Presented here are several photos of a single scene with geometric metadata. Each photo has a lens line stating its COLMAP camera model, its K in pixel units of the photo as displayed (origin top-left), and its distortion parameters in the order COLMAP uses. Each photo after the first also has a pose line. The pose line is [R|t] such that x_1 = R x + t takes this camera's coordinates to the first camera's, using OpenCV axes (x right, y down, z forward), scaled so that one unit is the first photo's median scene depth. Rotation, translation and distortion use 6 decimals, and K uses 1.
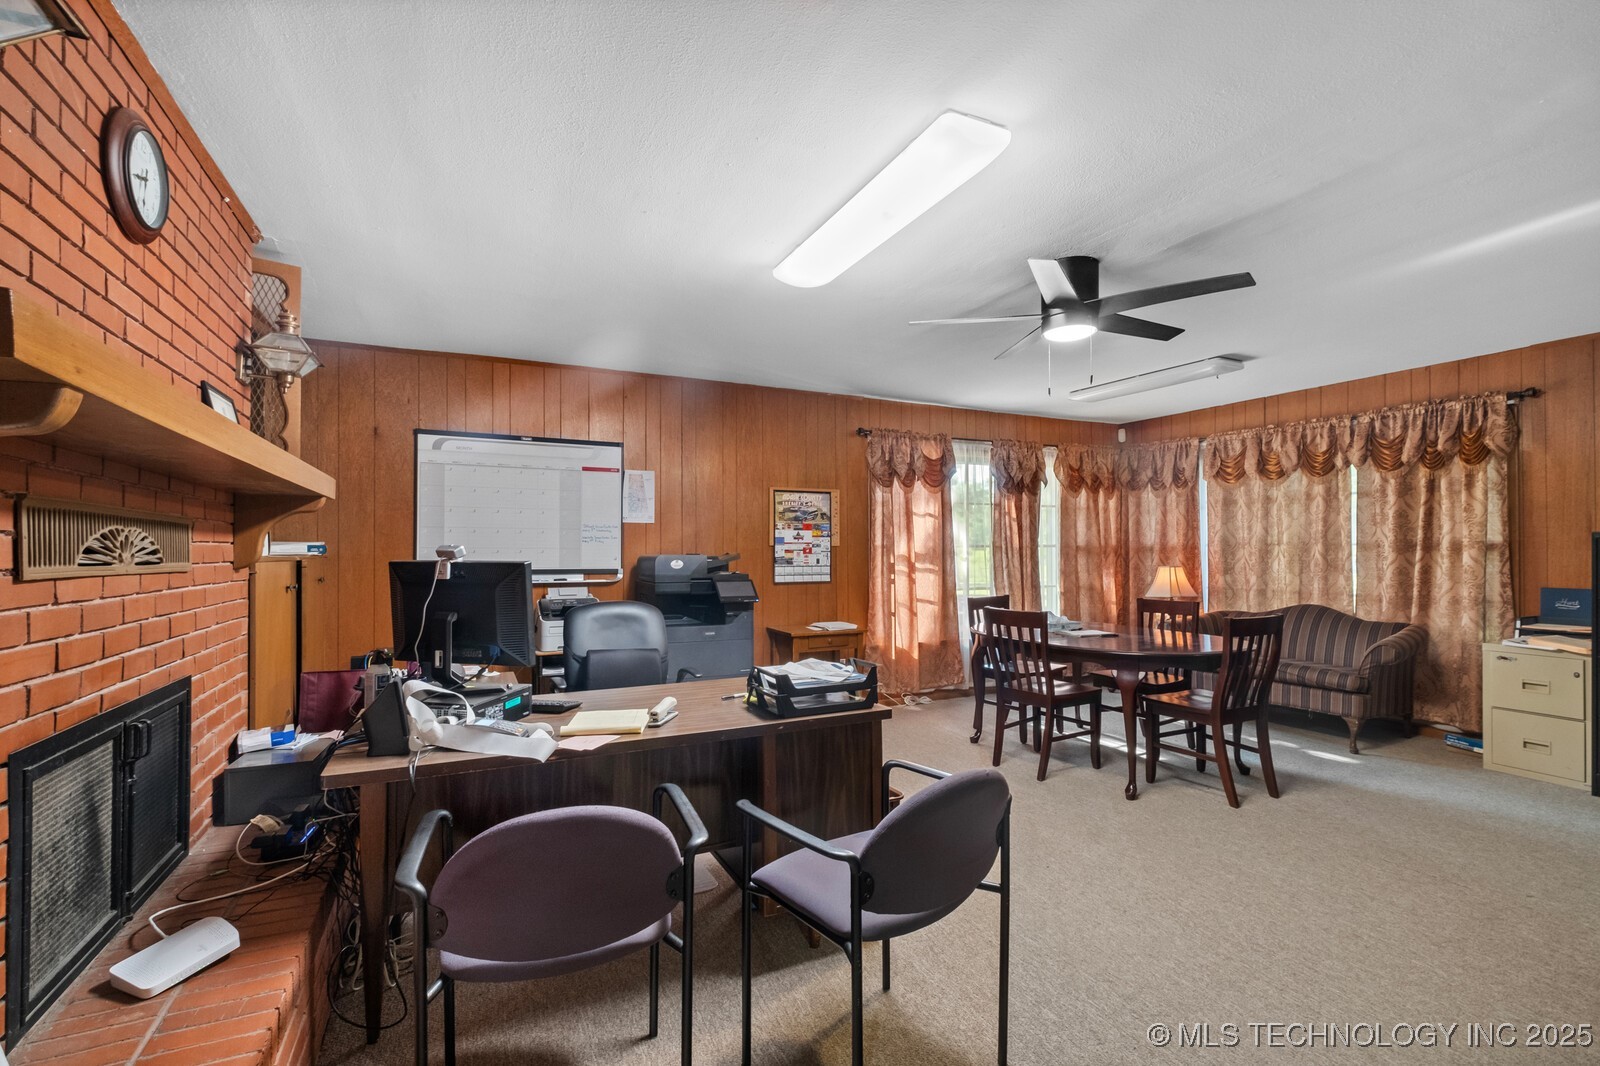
lens RADIAL K [[693.2, 0, 795.4], [0, 693.2, 545.1], [0, 0, 1]] dist [-0.000072, -0.000098]
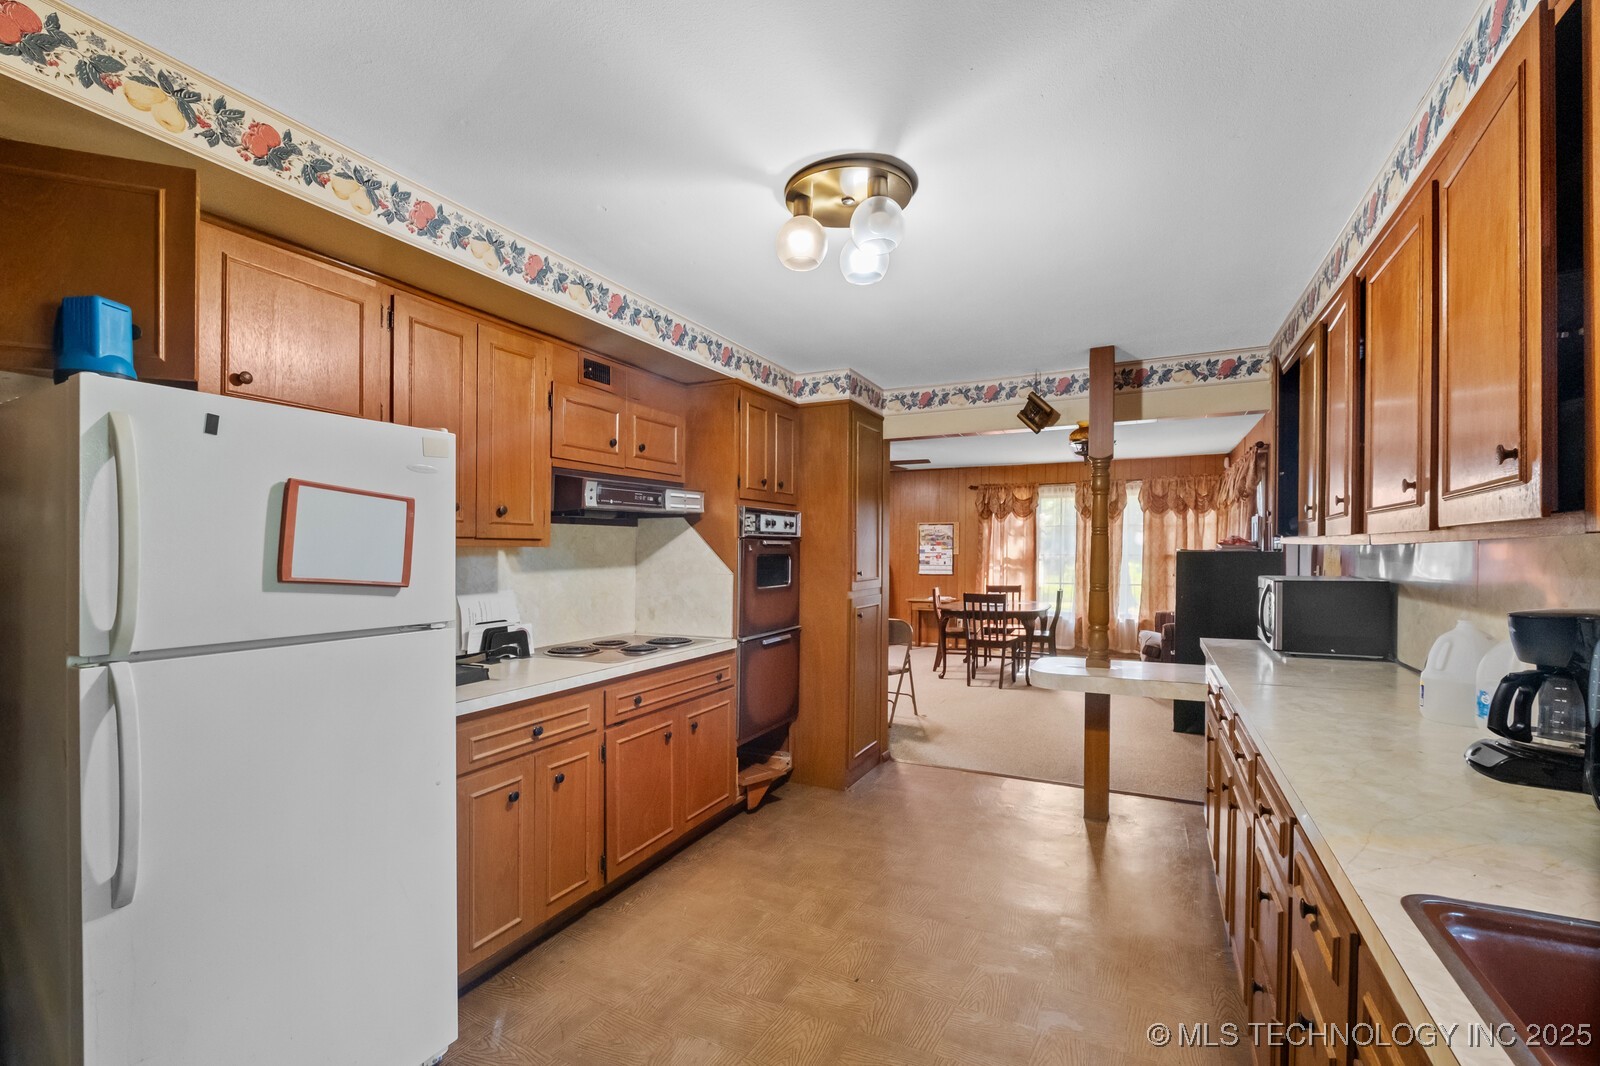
lens RADIAL K [[693.2, 0, 795.4], [0, 693.2, 545.1], [0, 0, 1]] dist [-0.000072, -0.000098]
pose [[0.609325, -0.002188, -0.792917, 1.216118], [0.005340, 0.999985, 0.001344, -0.026968], [0.792902, -0.005054, 0.609328, -0.397880]]
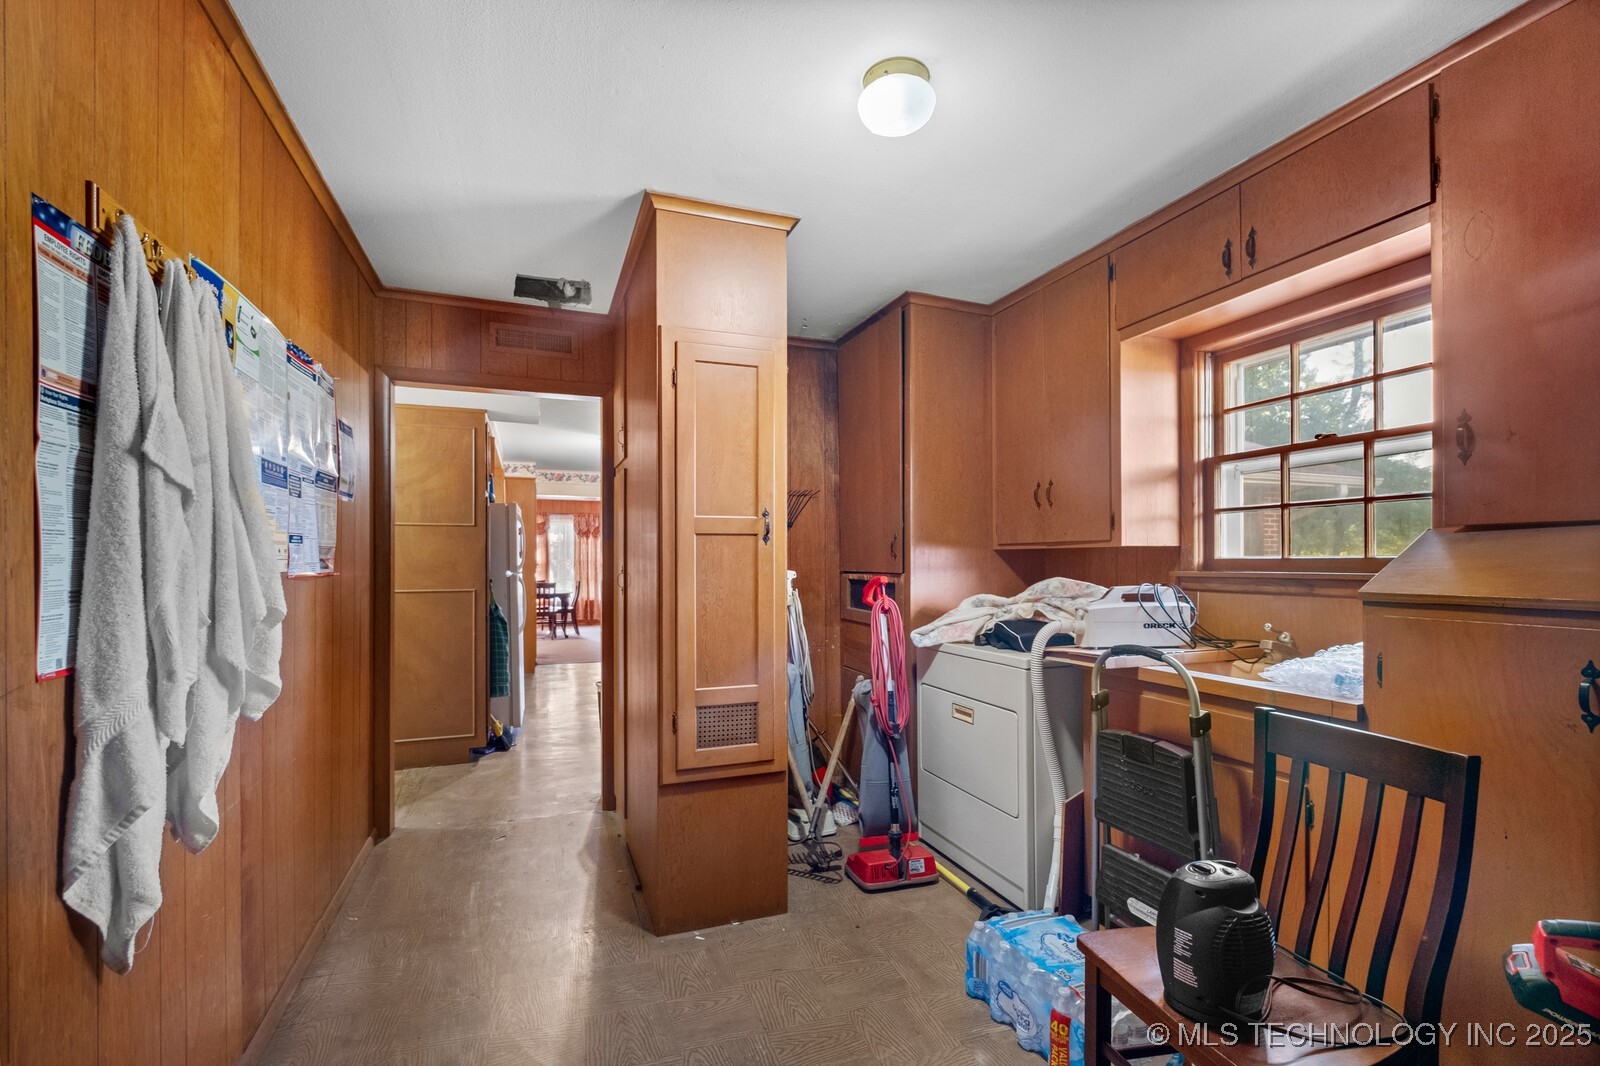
lens RADIAL K [[693.2, 0, 795.4], [0, 693.2, 545.1], [0, 0, 1]] dist [-0.000072, -0.000098]
pose [[0.997685, -0.000891, -0.068006, 1.305514], [0.000188, 0.999946, -0.010343, -0.027422], [0.068012, 0.010306, 0.997631, -1.353647]]
